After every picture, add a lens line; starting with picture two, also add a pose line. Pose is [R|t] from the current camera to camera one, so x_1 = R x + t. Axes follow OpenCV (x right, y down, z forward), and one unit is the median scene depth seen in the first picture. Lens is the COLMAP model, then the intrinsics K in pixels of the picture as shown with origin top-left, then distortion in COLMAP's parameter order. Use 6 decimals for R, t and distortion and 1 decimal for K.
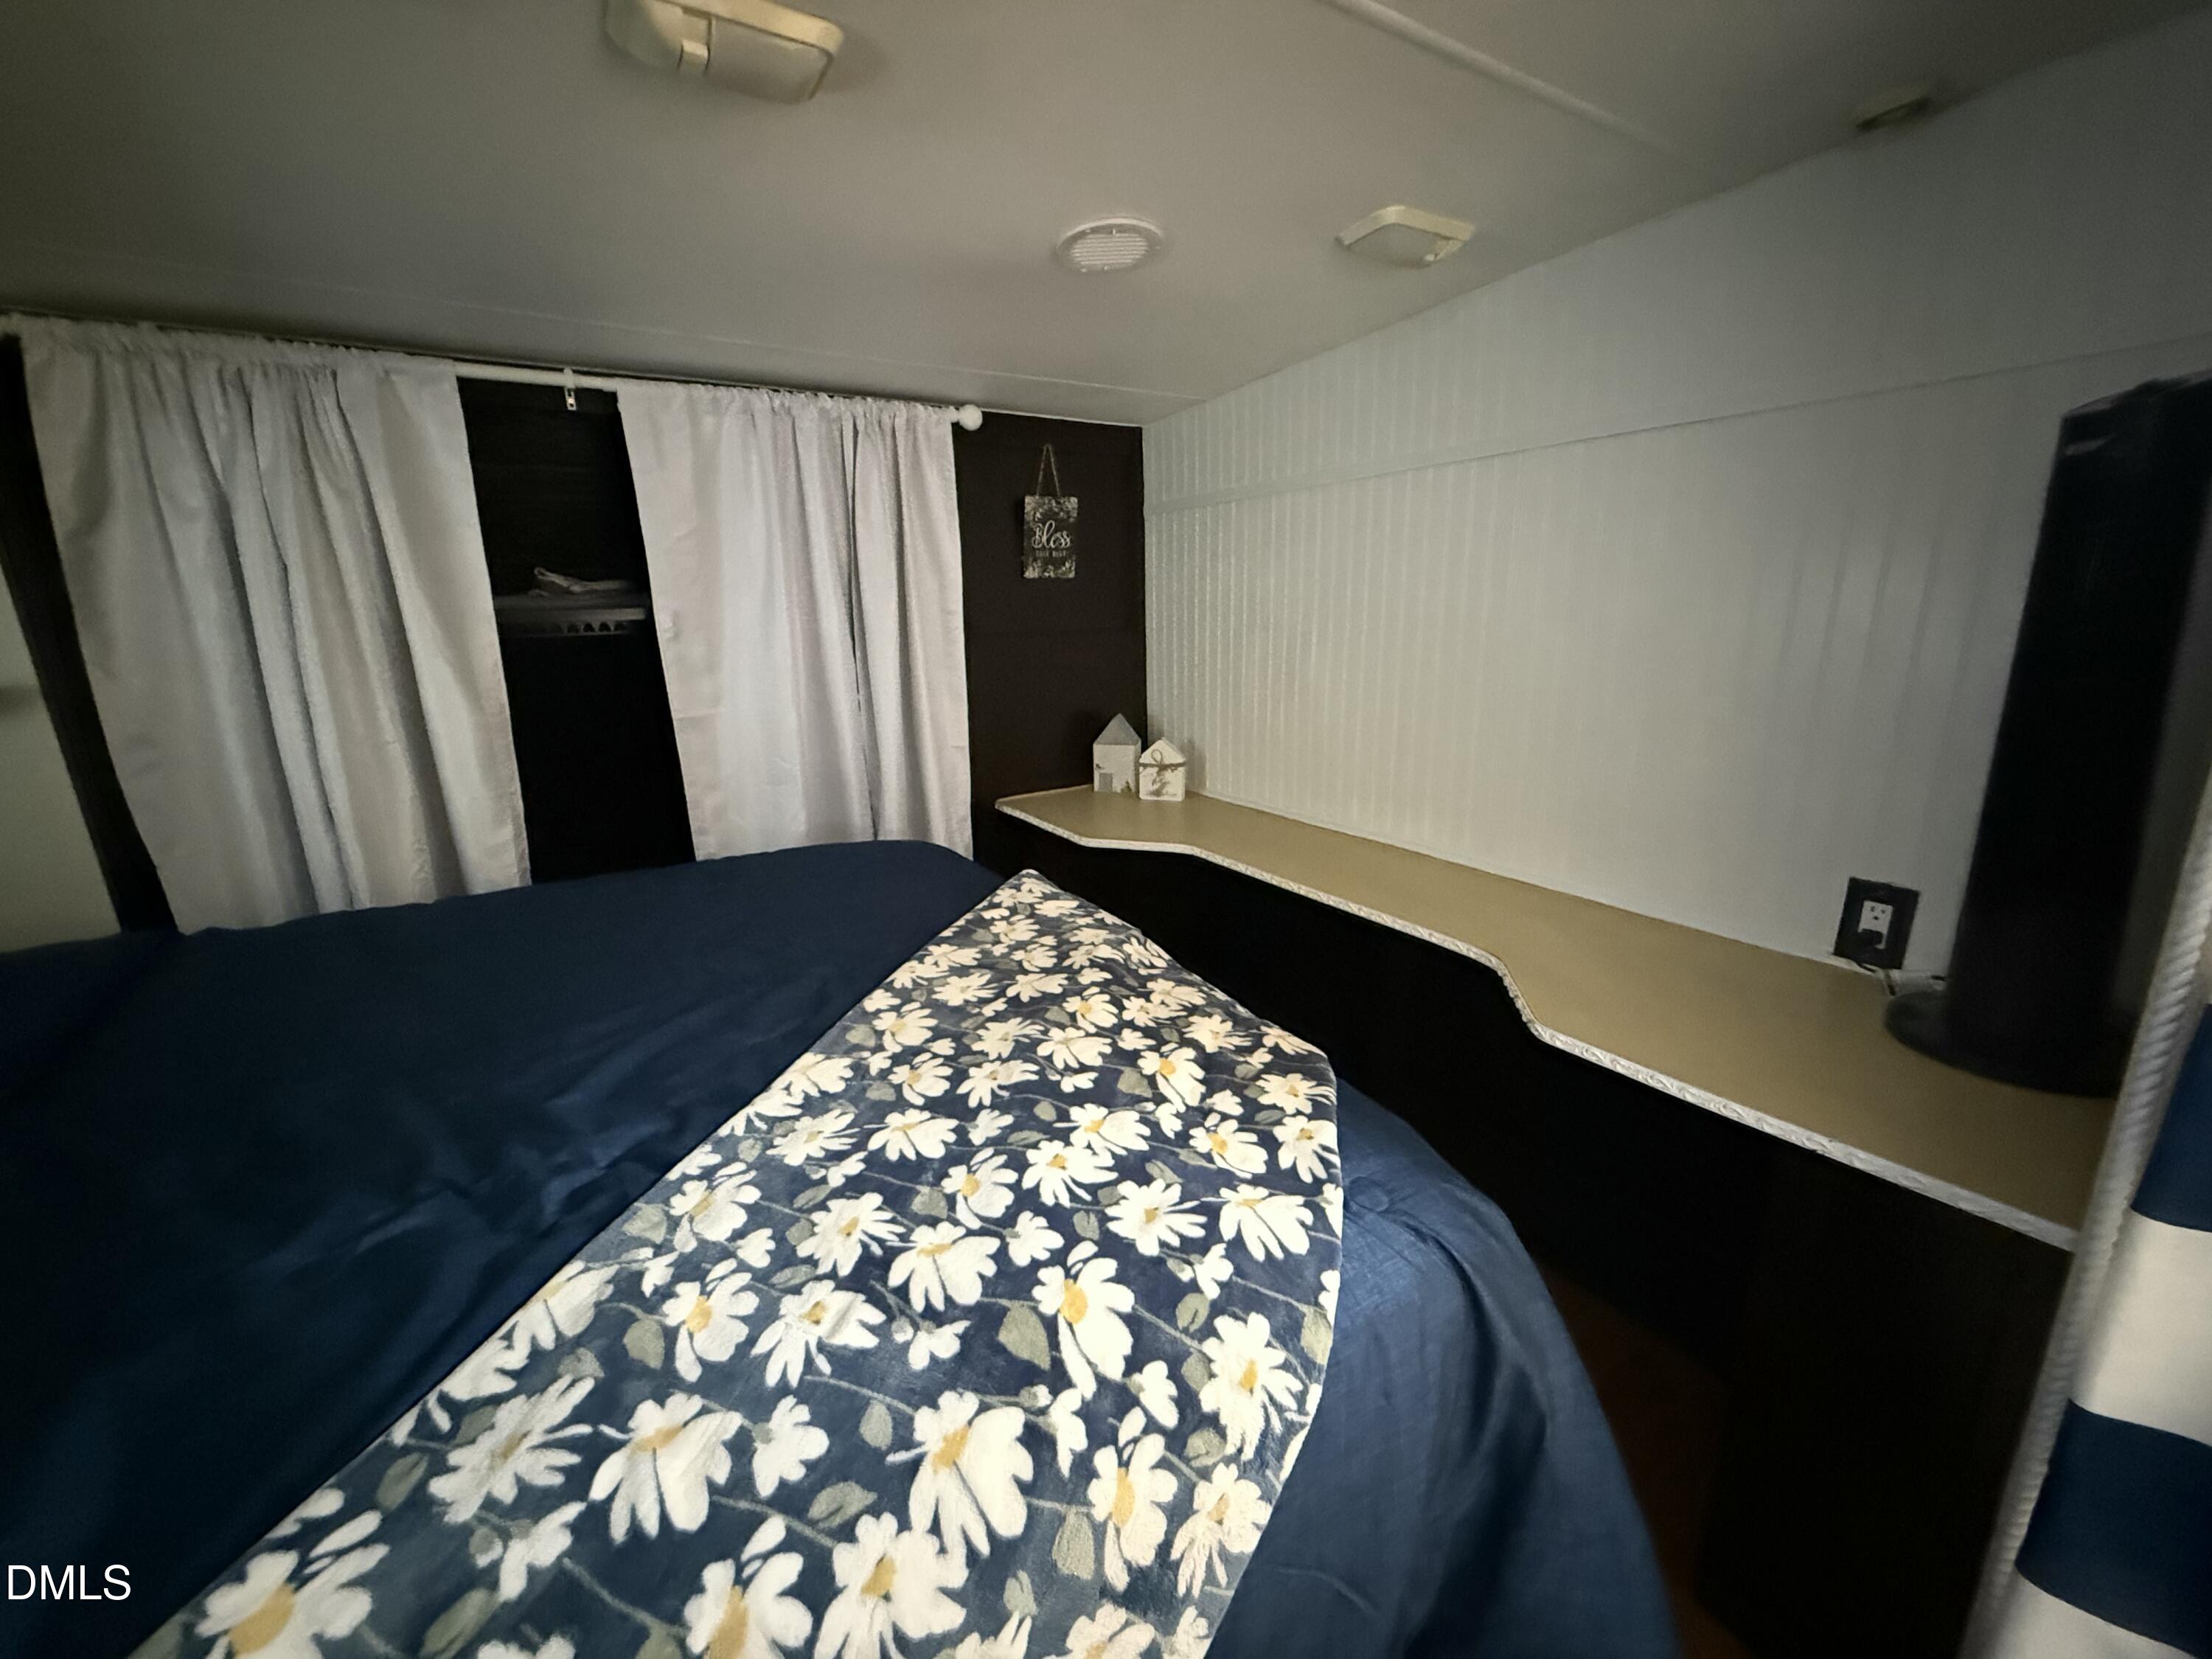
lens RADIAL K [[878.4, 0, 1104.8], [0, 878.4, 829.3], [0, 0, 1]] dist [-0.001853, 0.000549]
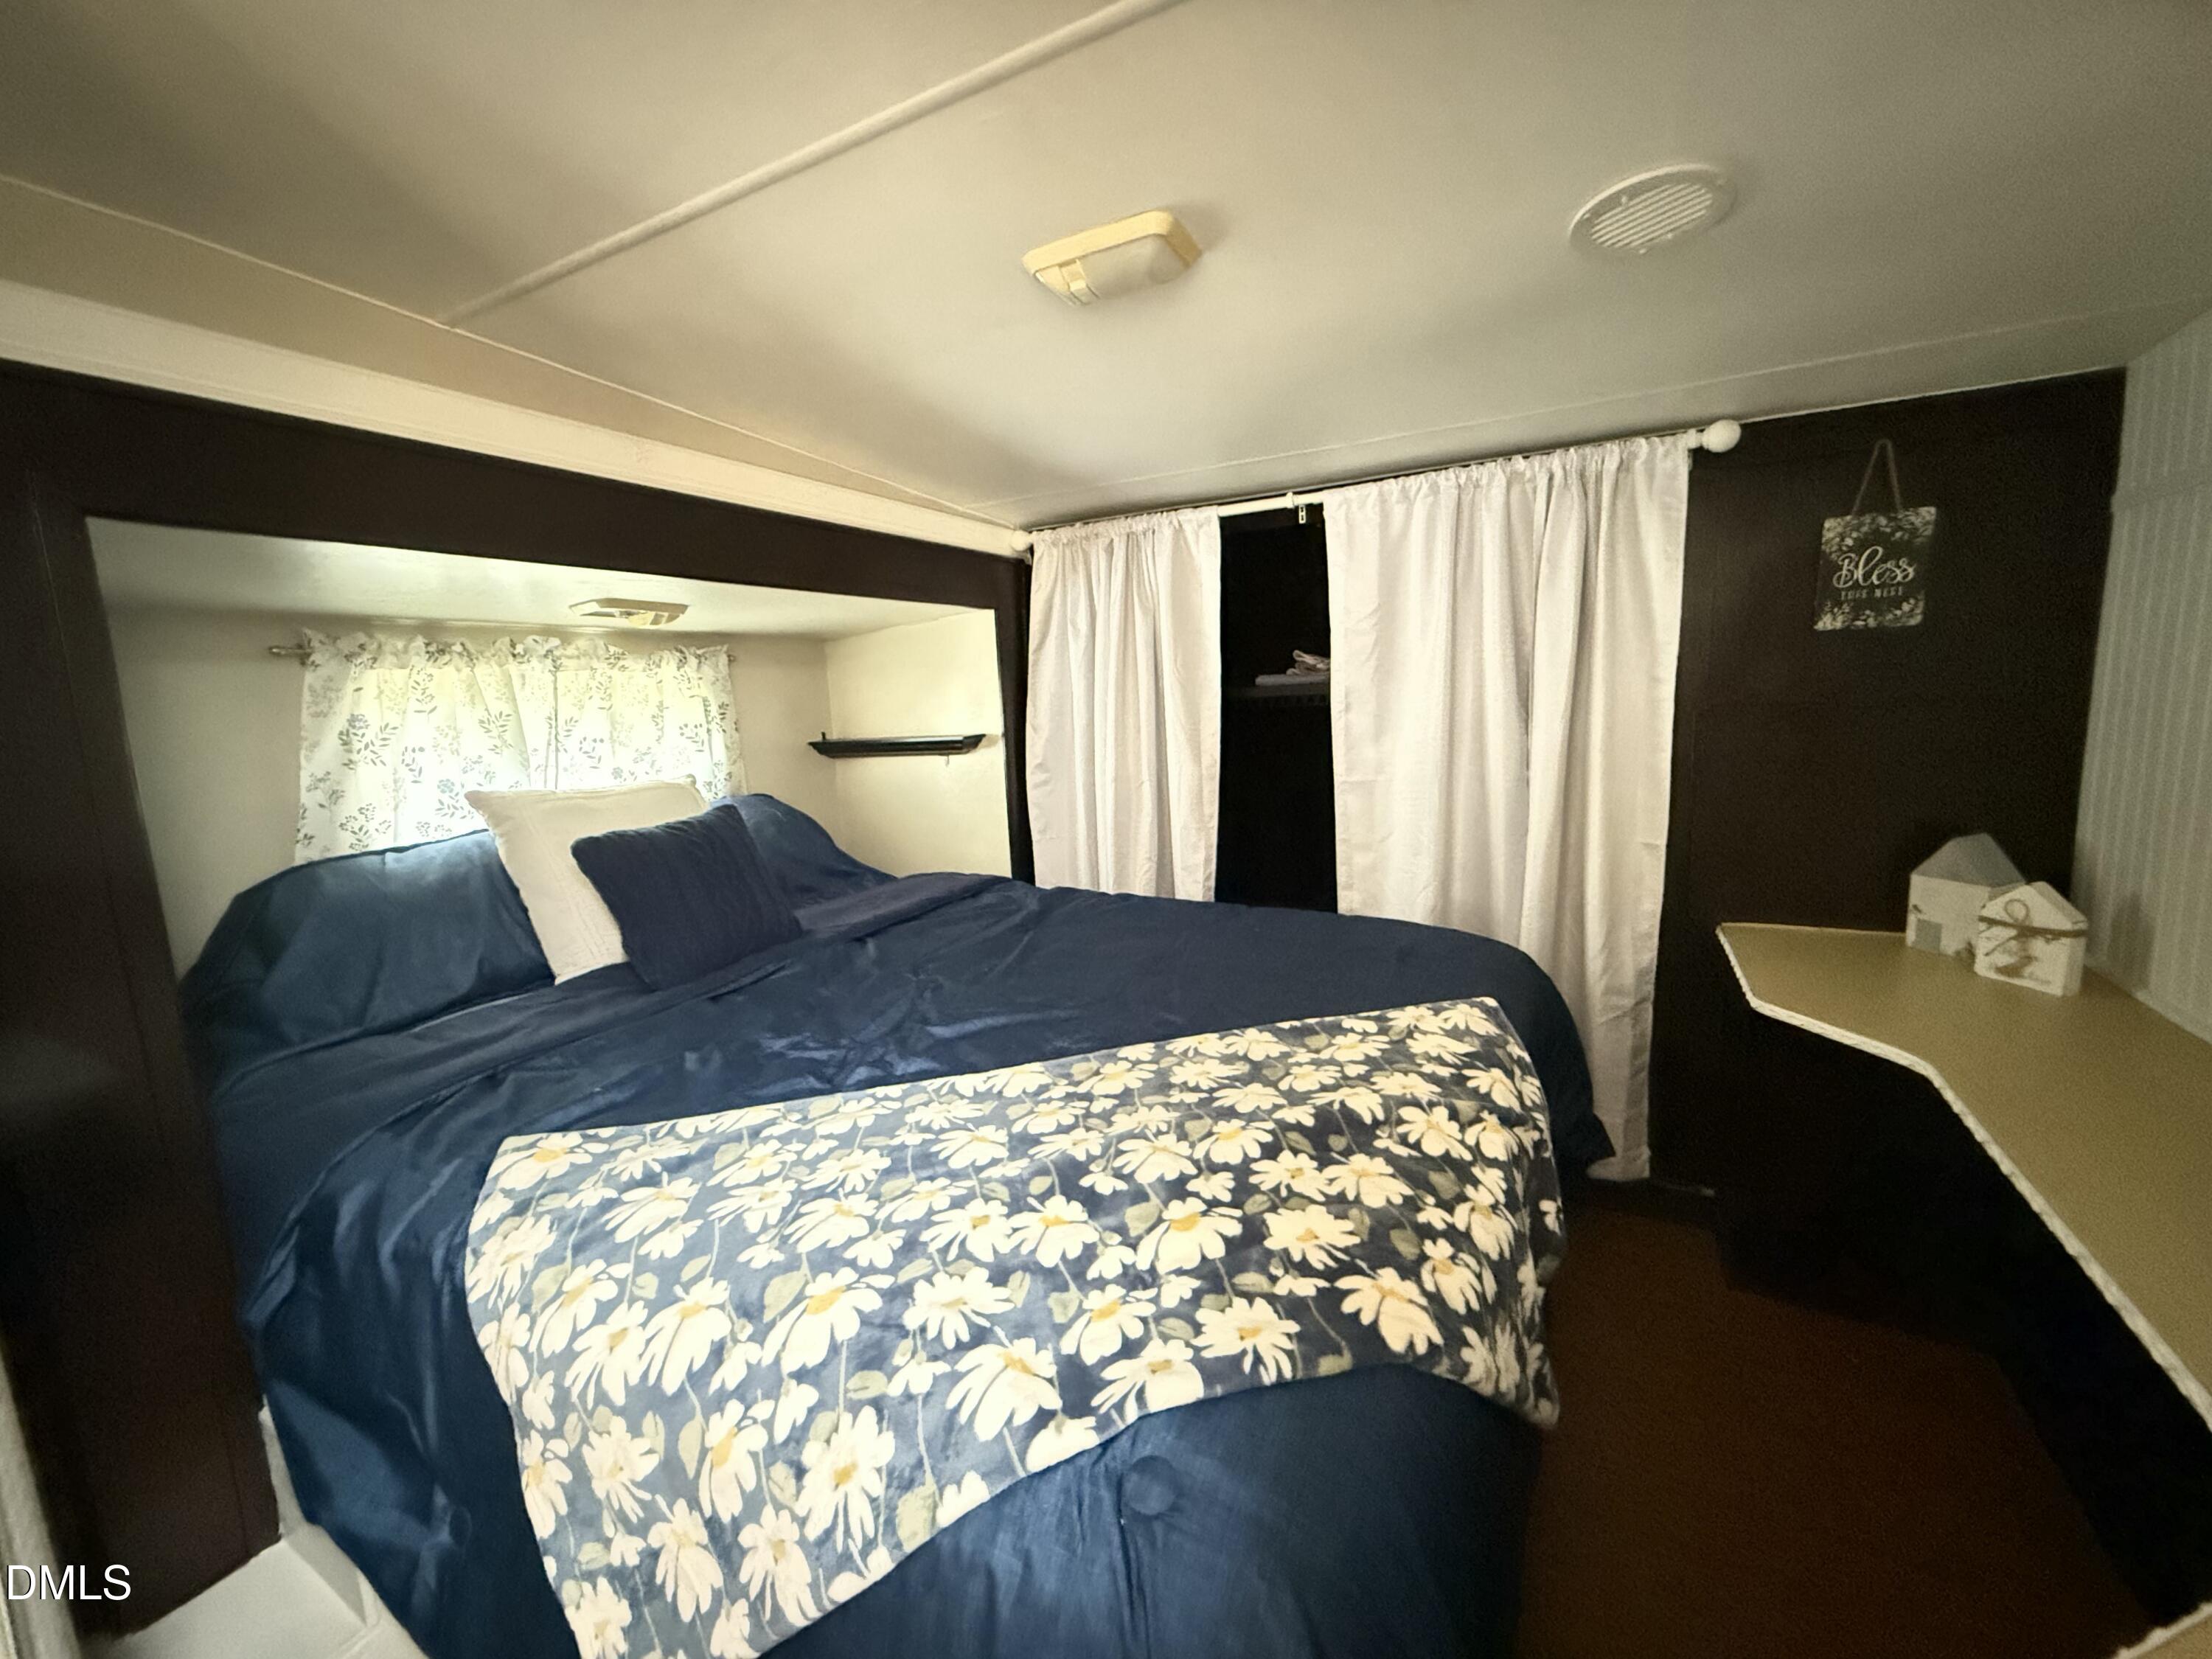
lens RADIAL K [[878.4, 0, 1104.8], [0, 878.4, 829.3], [0, 0, 1]] dist [-0.001853, 0.000549]
pose [[0.486545, 0.132559, -0.863540, 0.705460], [-0.184735, 0.981682, 0.046609, -0.134307], [0.853901, 0.136849, 0.502121, 0.421835]]
